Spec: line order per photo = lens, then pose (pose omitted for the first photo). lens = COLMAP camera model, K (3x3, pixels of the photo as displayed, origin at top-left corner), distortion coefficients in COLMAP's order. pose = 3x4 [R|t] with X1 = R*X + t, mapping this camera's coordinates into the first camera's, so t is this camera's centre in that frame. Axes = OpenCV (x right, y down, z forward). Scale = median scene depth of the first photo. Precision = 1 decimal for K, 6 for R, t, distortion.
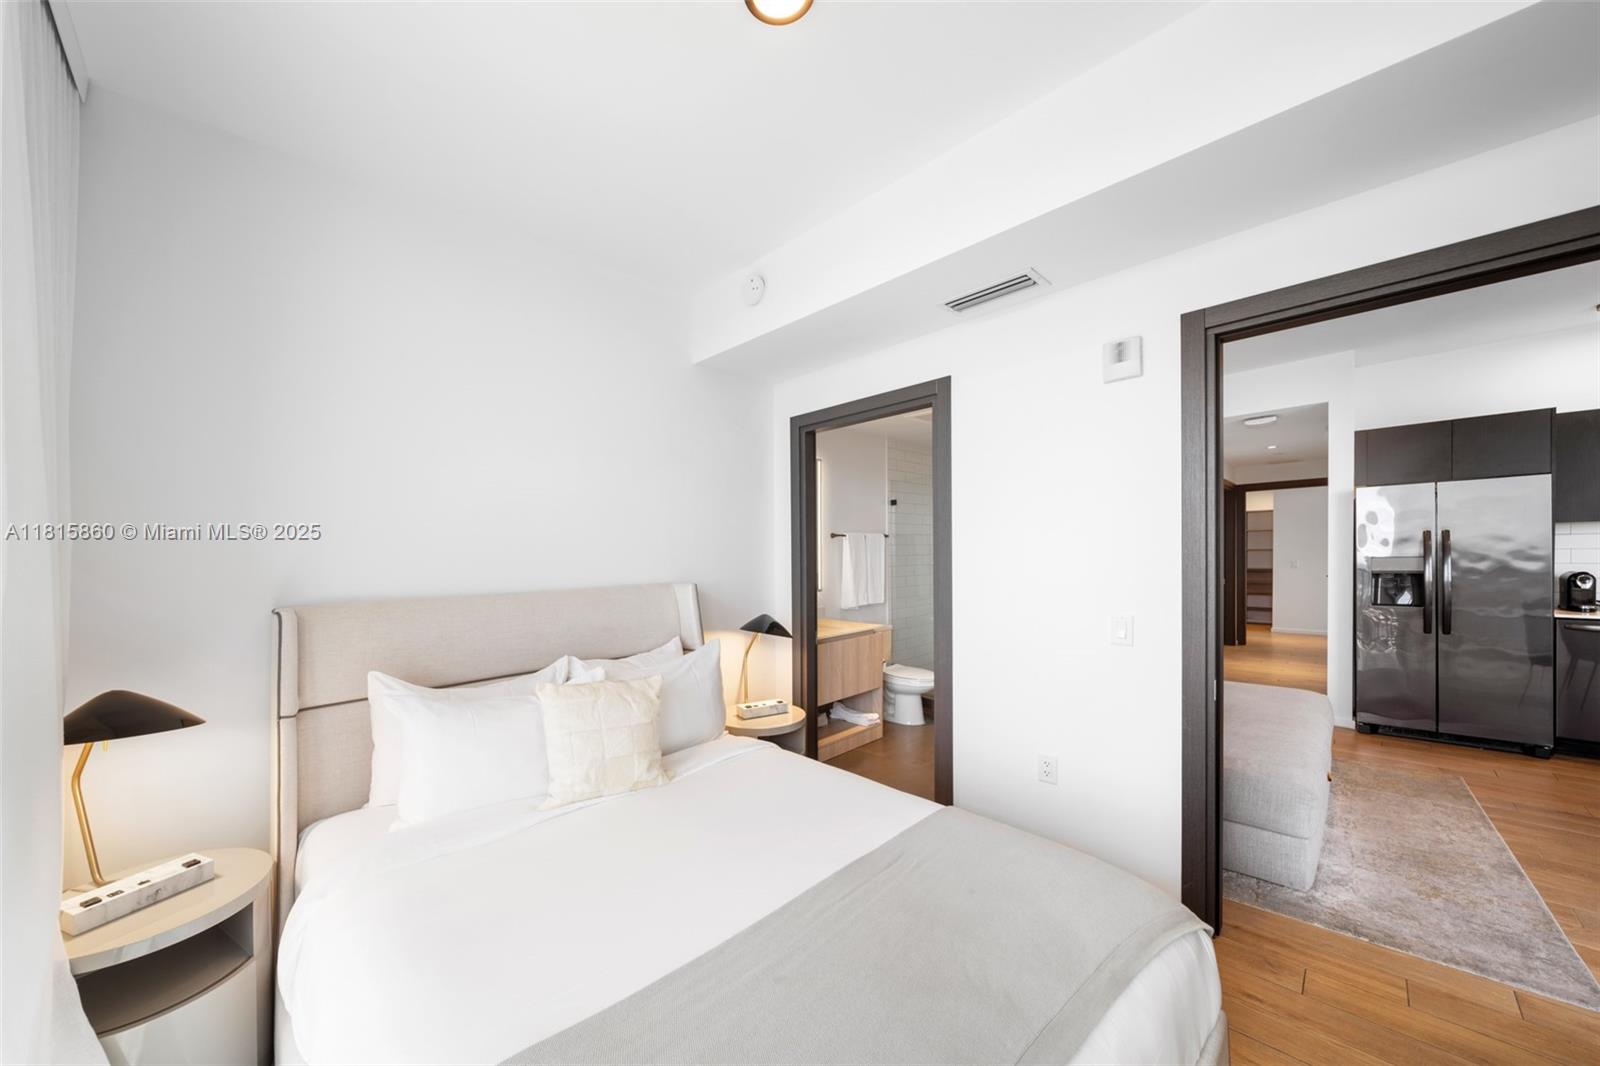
lens RADIAL K [[552.2, 0, 801.3], [0, 552.2, 542.7], [0, 0, 1]] dist [-0.009412, -0.000106]
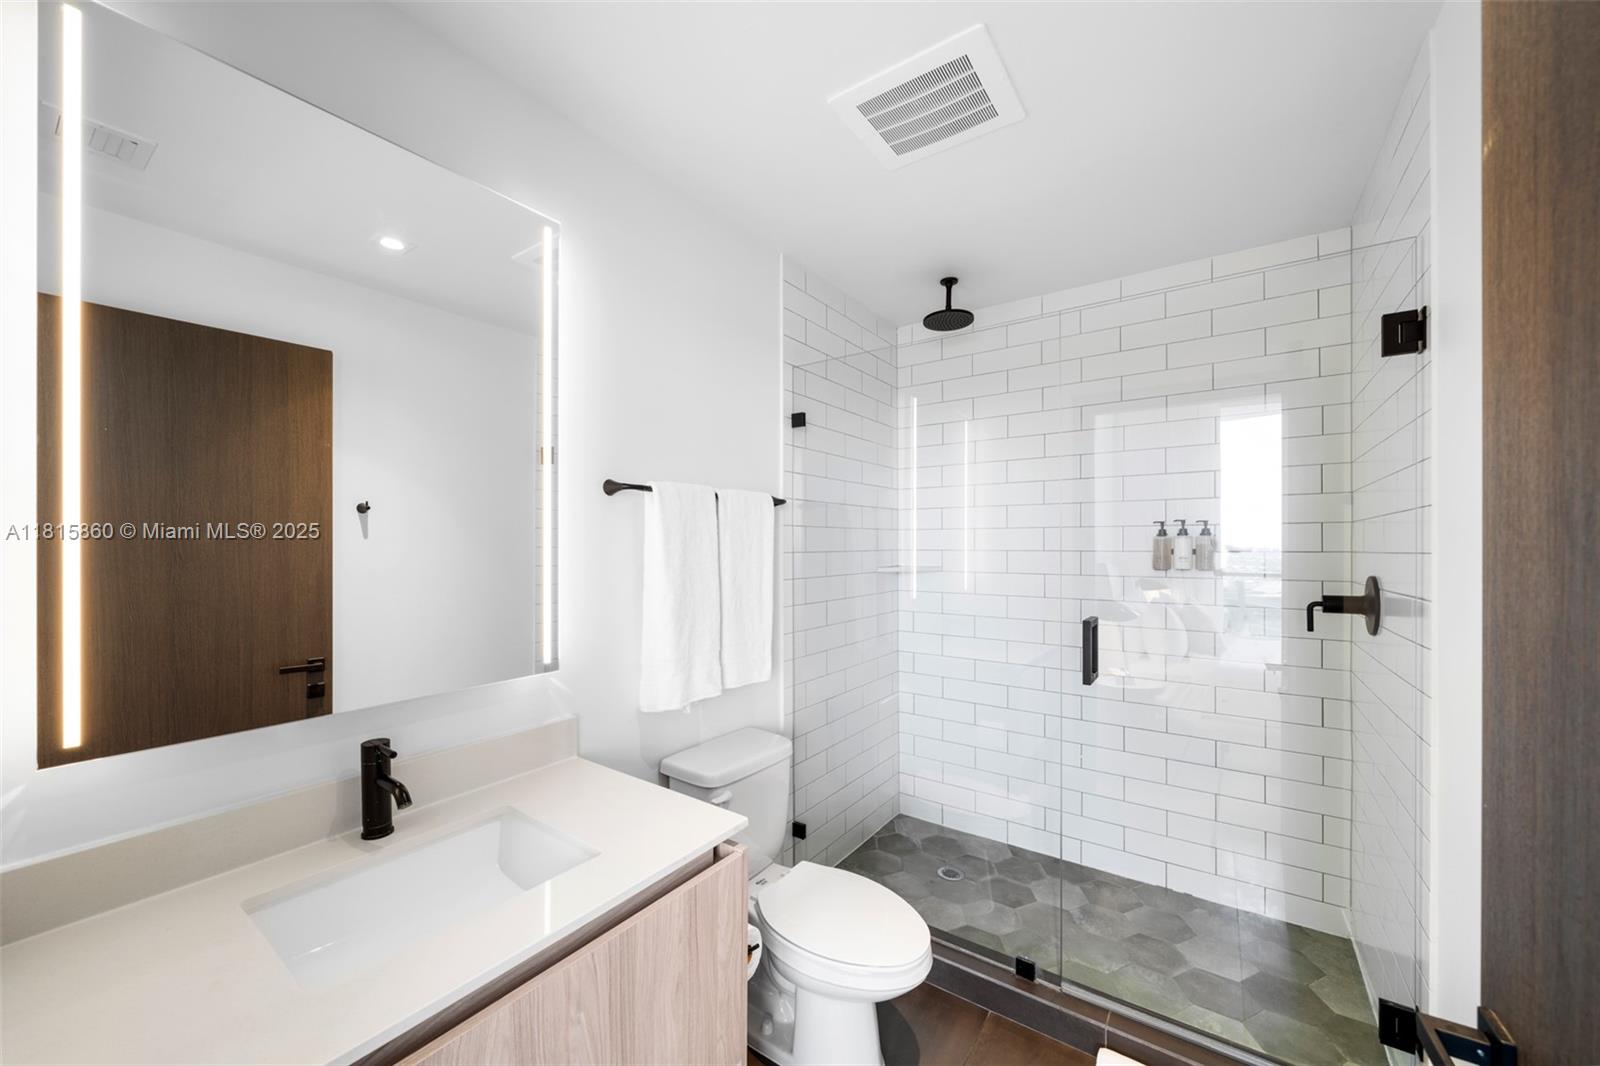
lens RADIAL K [[589.1, 0, 800.7], [0, 589.1, 541.3], [0, 0, 1]] dist [-0.001636, -0.000208]
pose [[0.987534, 0.005066, 0.157323, 0.102525], [-0.005404, 0.999984, 0.001722, 0.014090], [-0.157312, -0.002550, 0.987546, 0.580079]]
